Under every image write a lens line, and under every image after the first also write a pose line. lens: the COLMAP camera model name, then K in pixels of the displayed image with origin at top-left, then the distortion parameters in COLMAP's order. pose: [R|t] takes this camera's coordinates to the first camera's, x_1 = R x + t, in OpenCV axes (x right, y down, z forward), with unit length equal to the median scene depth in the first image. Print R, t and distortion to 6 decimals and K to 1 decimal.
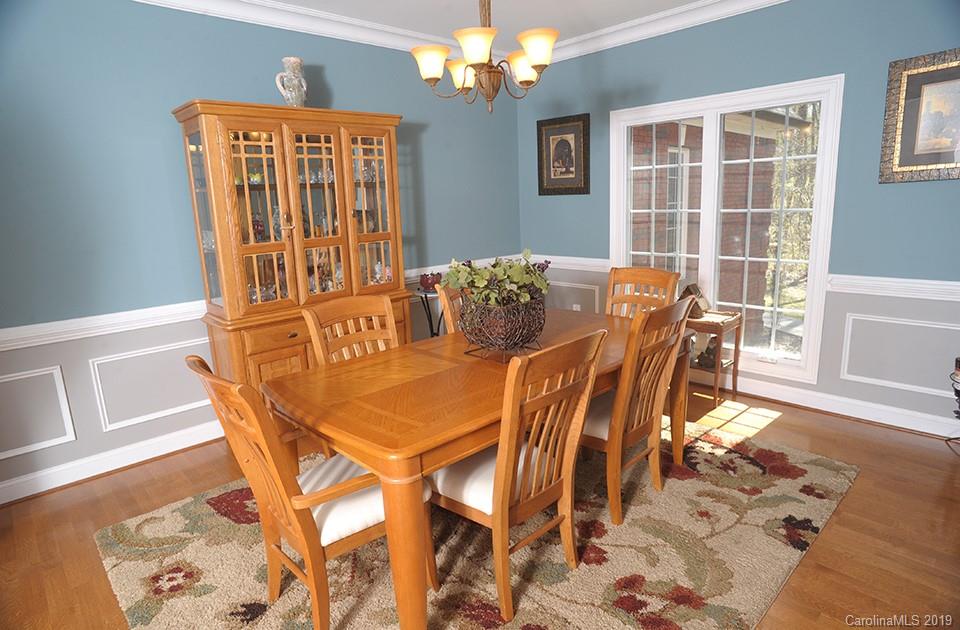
lens RADIAL K [[542.1, 0, 483.0], [0, 542.1, 316.0], [0, 0, 1]] dist [-0.102323, 0.067994]
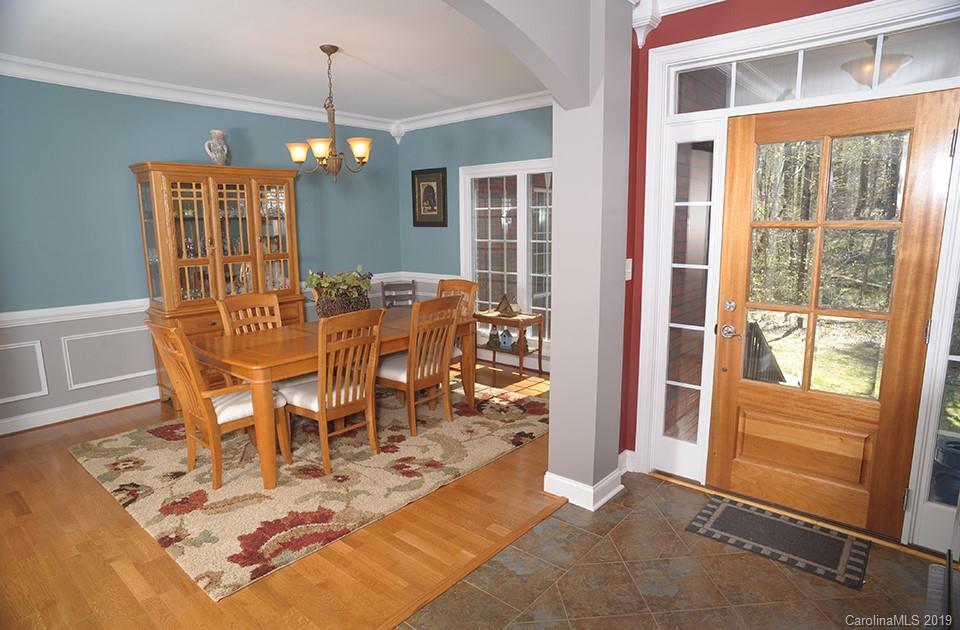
lens RADIAL K [[542.1, 0, 483.0], [0, 542.1, 316.0], [0, 0, 1]] dist [-0.102323, 0.067994]
pose [[0.994488, 0.010698, 0.104304, 0.220796], [-0.006411, 0.999124, -0.041350, 0.073173], [-0.104655, 0.040453, 0.993685, -0.496832]]
